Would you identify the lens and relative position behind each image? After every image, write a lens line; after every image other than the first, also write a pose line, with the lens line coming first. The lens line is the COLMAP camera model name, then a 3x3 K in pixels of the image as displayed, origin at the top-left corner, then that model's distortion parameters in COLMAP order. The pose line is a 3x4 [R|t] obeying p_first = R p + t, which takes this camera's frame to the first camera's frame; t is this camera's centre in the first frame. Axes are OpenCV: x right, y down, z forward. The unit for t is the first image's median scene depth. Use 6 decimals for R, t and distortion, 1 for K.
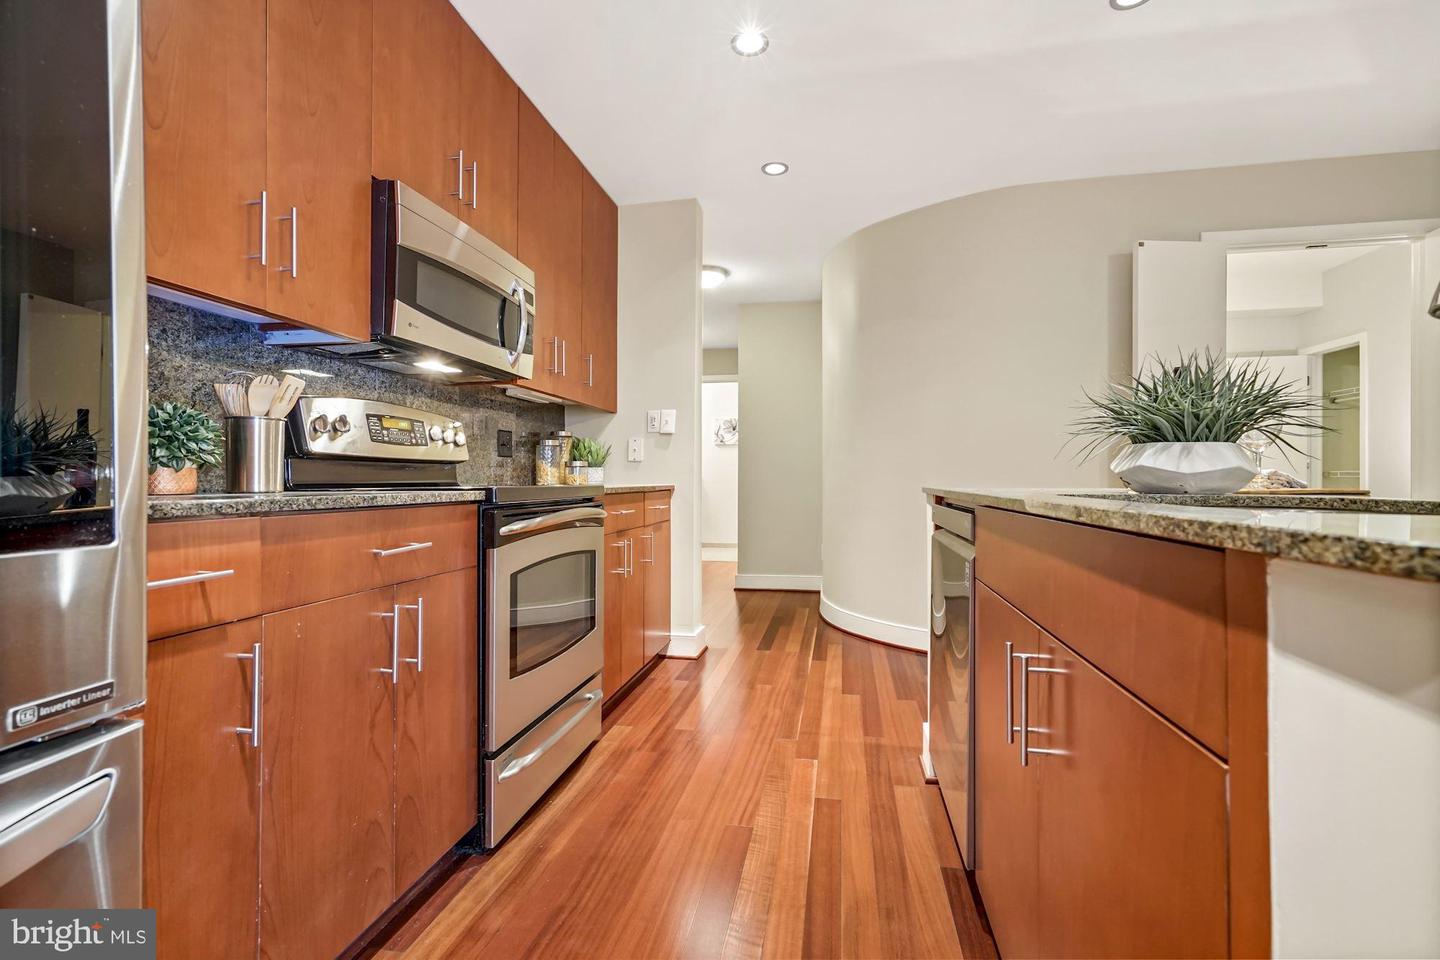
lens RADIAL K [[652.6, 0, 722.9], [0, 652.6, 469.1], [0, 0, 1]] dist [-0.001977, 0.006947]
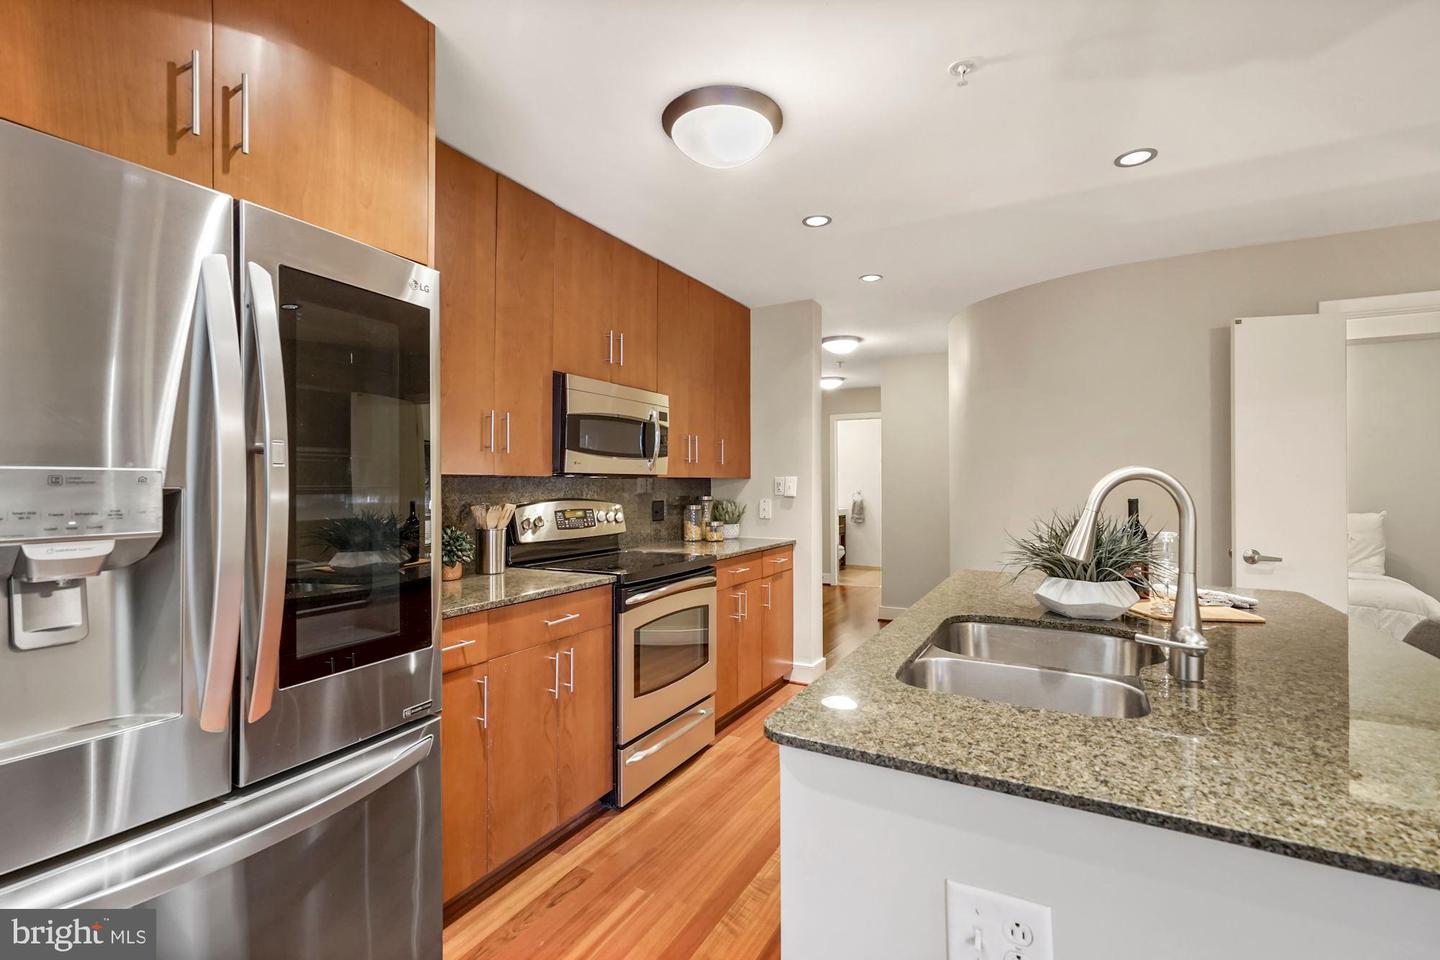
lens RADIAL K [[652.6, 0, 715.8], [0, 652.6, 476.7], [0, 0, 1]] dist [-0.001977, 0.006947]
pose [[0.950980, -0.003401, -0.309232, 0.330075], [0.004252, 0.999989, 0.002079, -0.198559], [0.309222, -0.003292, 0.950984, -0.387906]]
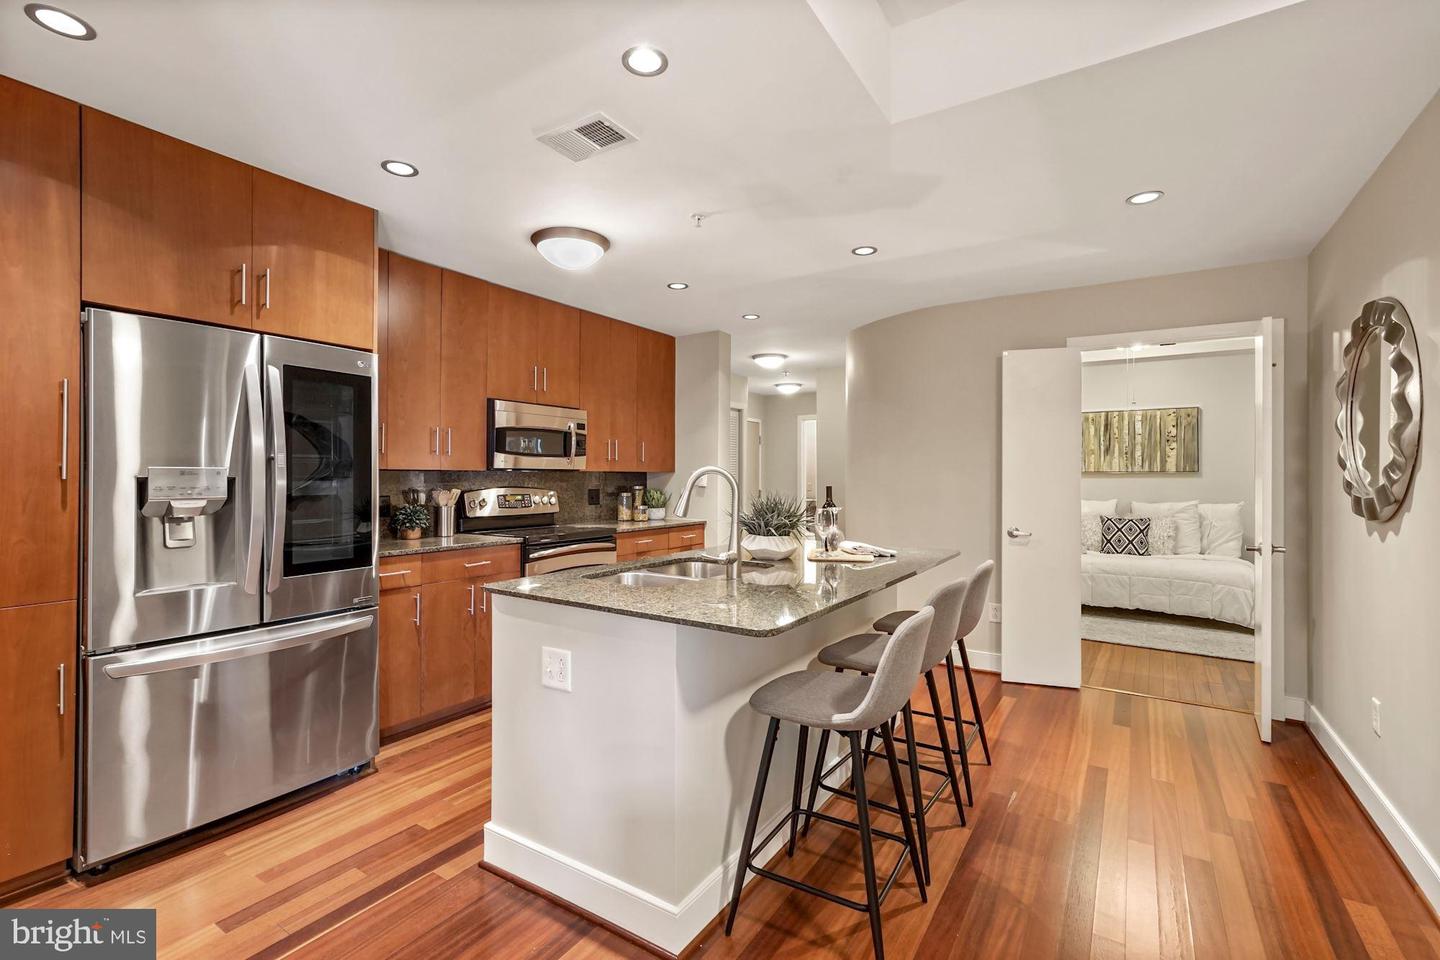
lens RADIAL K [[652.6, 0, 712.4], [0, 652.6, 474.1], [0, 0, 1]] dist [-0.001977, 0.006947]
pose [[0.923393, 0.001056, -0.383853, 1.090275], [0.002588, 0.999956, 0.008976, -0.203759], [0.383846, -0.009282, 0.923350, -0.825875]]
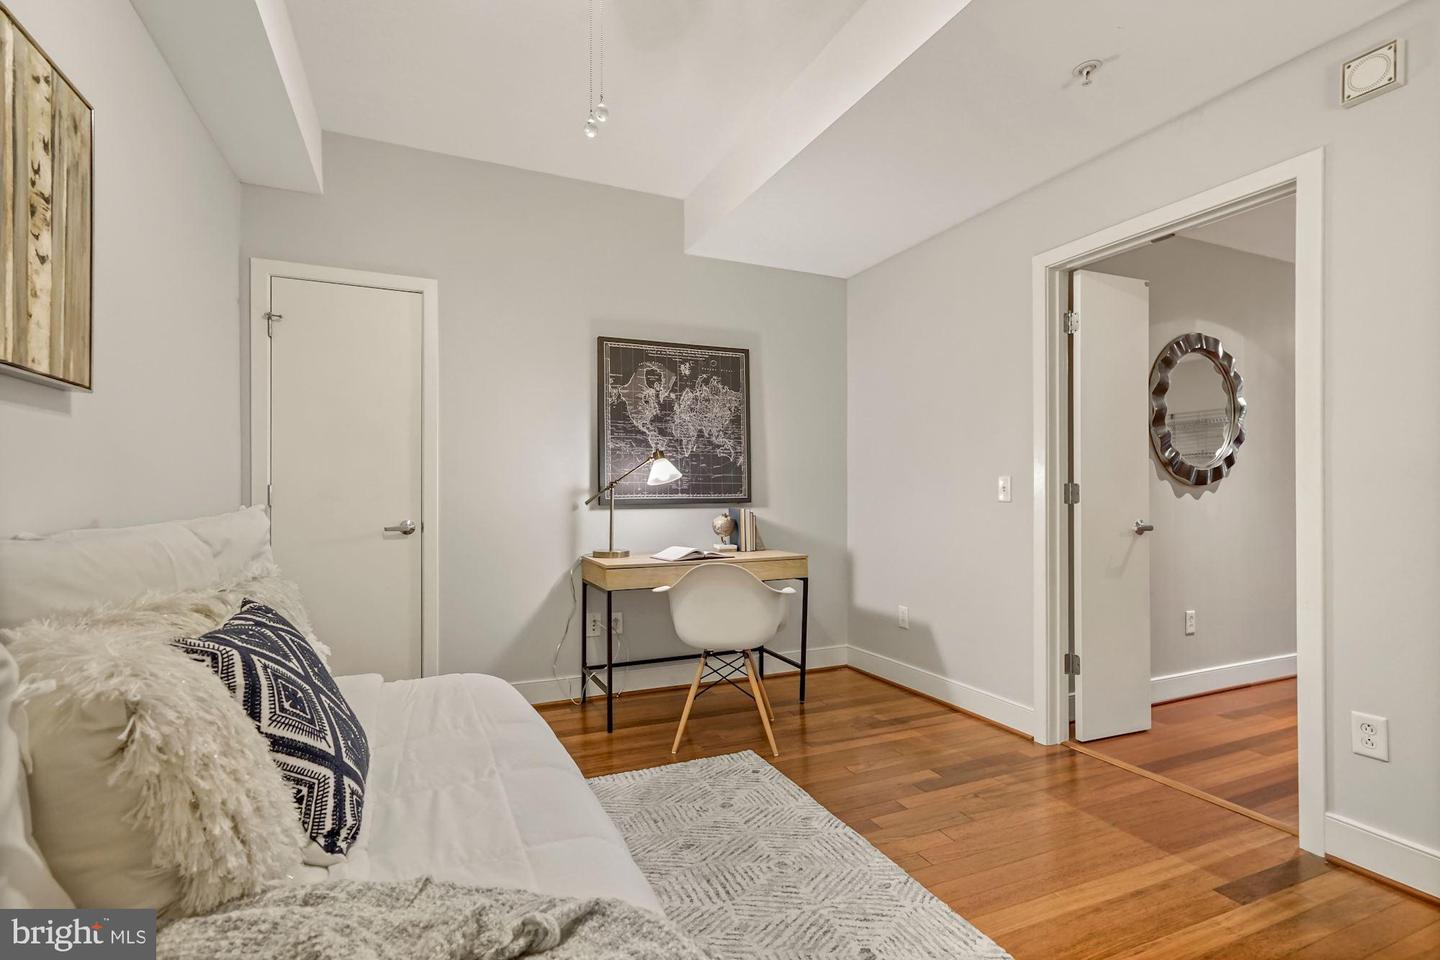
lens RADIAL K [[652.6, 0, 715.8], [0, 652.6, 487.4], [0, 0, 1]] dist [-0.001977, 0.006947]
pose [[-0.560442, 0.001188, 0.828193, 1.040293], [-0.006842, 0.999958, -0.006065, -0.045144], [-0.828165, -0.009065, -0.560411, 3.505627]]
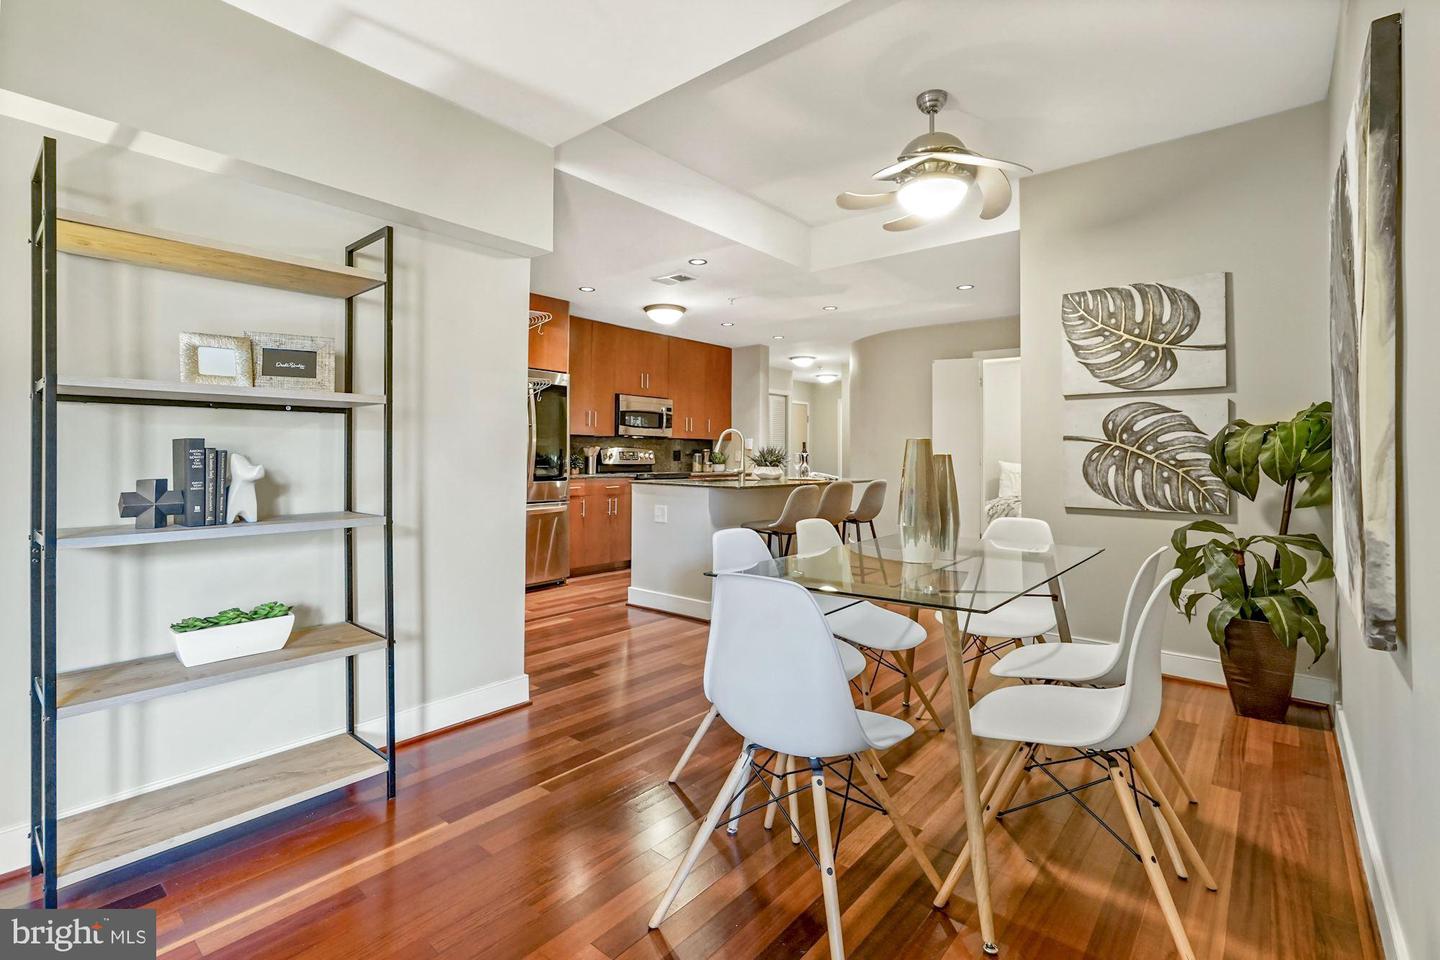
lens RADIAL K [[652.6, 0, 719.6], [0, 652.6, 446.9], [0, 0, 1]] dist [-0.001977, 0.006947]
pose [[0.873249, -0.002202, -0.487269, 1.935199], [0.000835, 0.999995, -0.003023, -0.118469], [0.487273, 0.002233, 0.873247, -2.128805]]
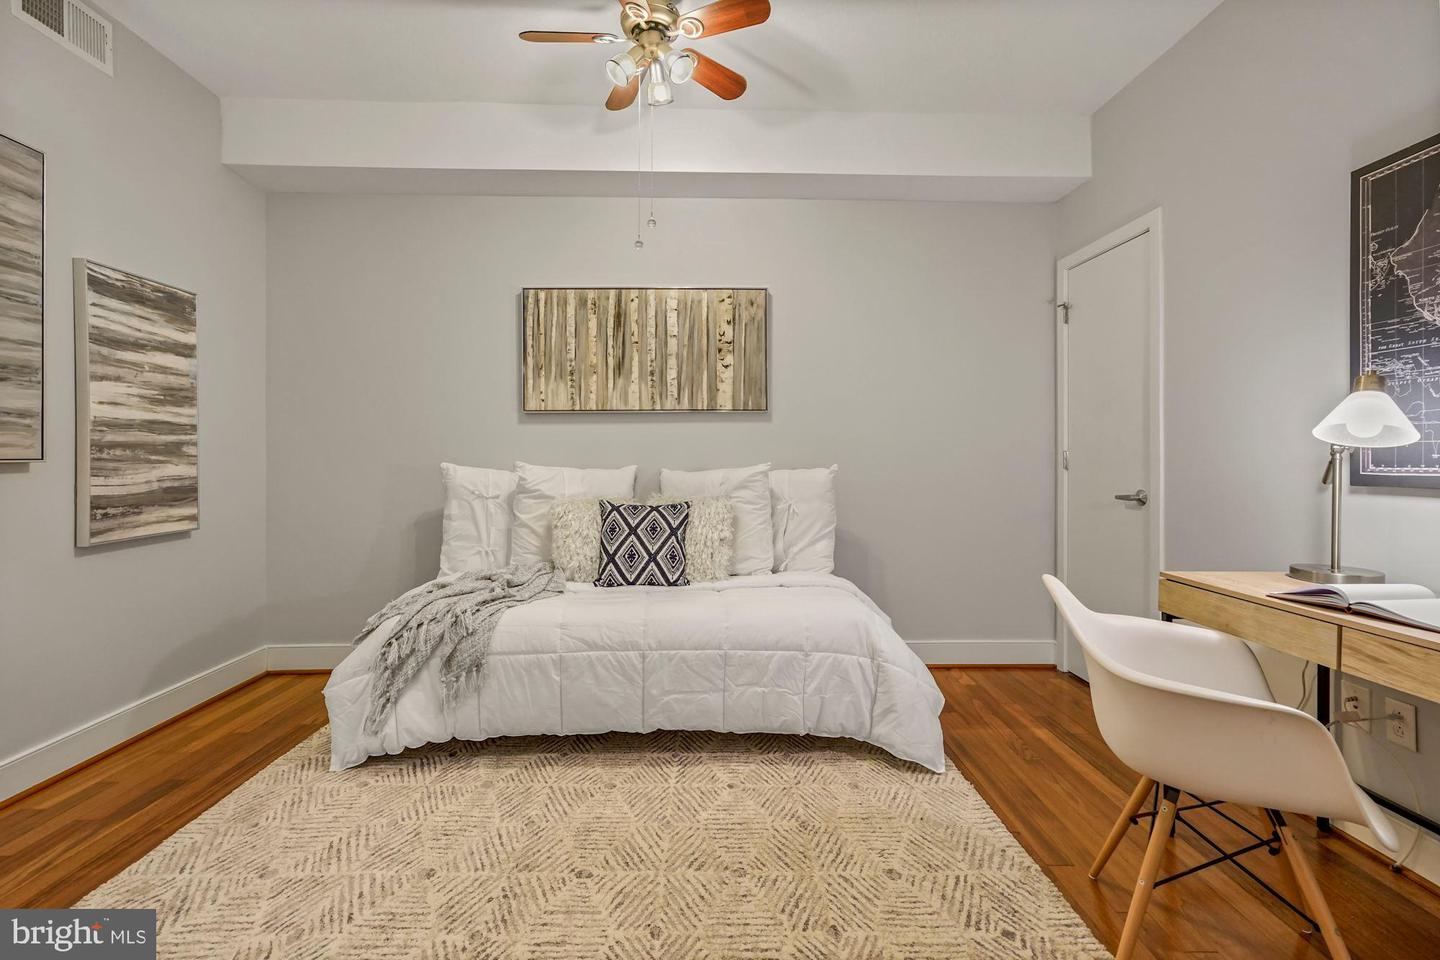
lens RADIAL K [[652.6, 0, 718.5], [0, 652.6, 453.6], [0, 0, 1]] dist [-0.001977, 0.006947]
pose [[0.976996, -0.000045, 0.213256, 1.660574], [-0.001668, 0.999968, 0.007851, -0.059991], [-0.213249, -0.008026, 0.976965, 1.800054]]
